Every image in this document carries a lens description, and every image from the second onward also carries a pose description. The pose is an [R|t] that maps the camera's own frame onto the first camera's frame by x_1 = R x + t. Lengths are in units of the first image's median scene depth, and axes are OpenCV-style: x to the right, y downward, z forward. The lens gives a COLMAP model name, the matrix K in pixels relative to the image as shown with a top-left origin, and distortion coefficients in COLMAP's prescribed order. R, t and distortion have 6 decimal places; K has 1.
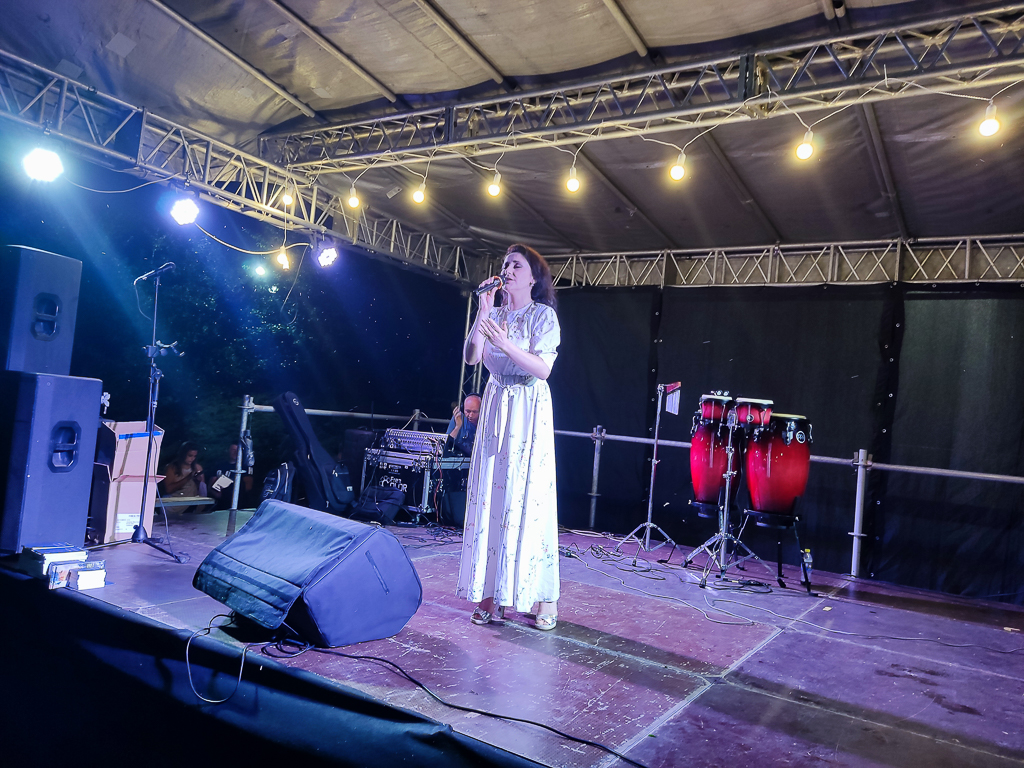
lens RADIAL K [[753.7, 0, 512.0], [0, 753.7, 384.0], [0, 0, 1]] dist [0.110633, -0.153210]
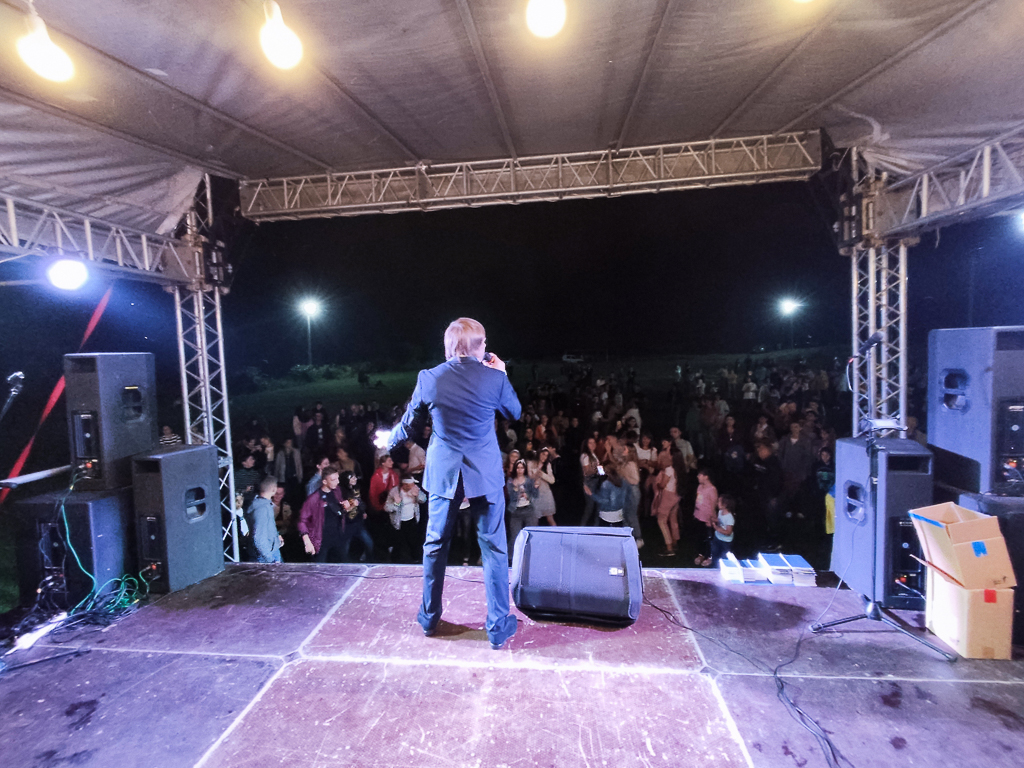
lens RADIAL K [[472.7, 0, 511.9], [0, 472.7, 375.6], [0, 0, 1]] dist [-0.003428, 0.004643]
pose [[-0.890201, -0.031288, -0.454493, 0.181770], [-0.024033, 0.999475, -0.021732, -0.066675], [0.454934, -0.008423, -0.890485, 1.117651]]
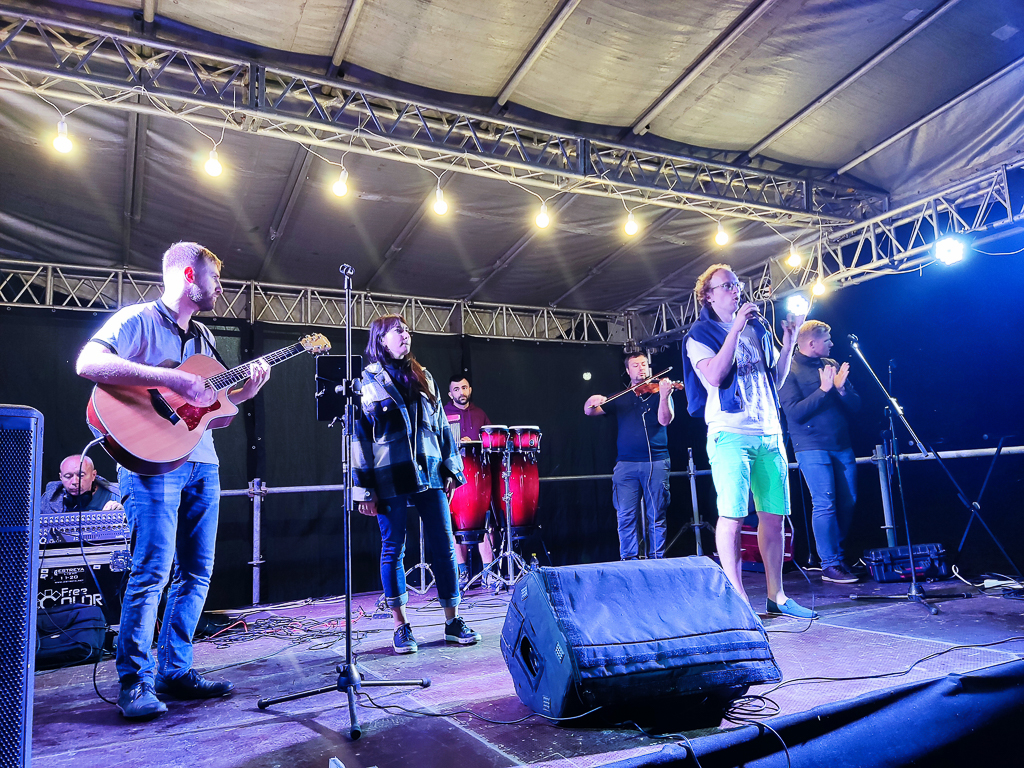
lens RADIAL K [[753.7, 0, 512.0], [0, 753.7, 384.0], [0, 0, 1]] dist [0.110633, -0.153210]
pose [[0.486119, 0.010988, 0.873823, -0.652664], [0.056719, 0.997416, -0.044095, 0.004738], [-0.872050, 0.070998, 0.484240, 0.442445]]
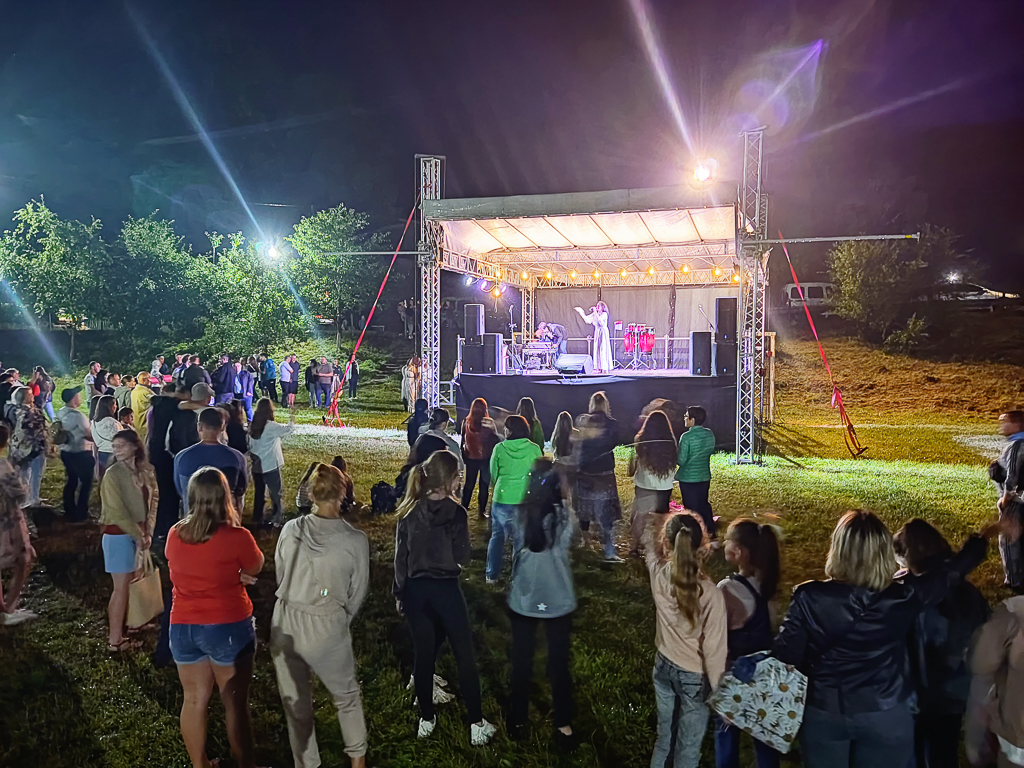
lens RADIAL K [[753.7, 0, 512.0], [0, 753.7, 384.0], [0, 0, 1]] dist [0.110633, -0.153210]
pose [[0.970028, -0.105250, 0.219016, -1.195970], [0.080965, 0.989818, 0.117067, -0.182507], [-0.229107, -0.095826, 0.968673, -2.620607]]
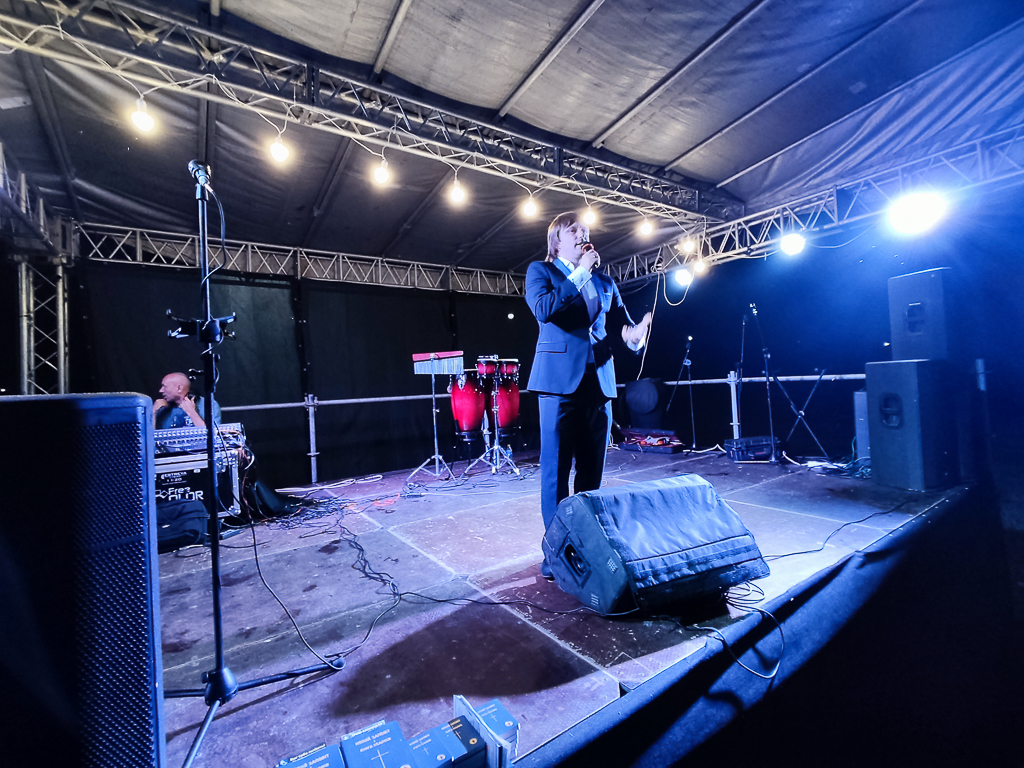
lens RADIAL K [[472.7, 0, 511.9], [0, 472.7, 375.6], [0, 0, 1]] dist [-0.003428, 0.004643]
pose [[0.378727, -0.090832, 0.921040, -0.576107], [0.044872, 0.995804, 0.079754, -0.023845], [-0.924420, 0.011124, 0.381214, 0.582047]]
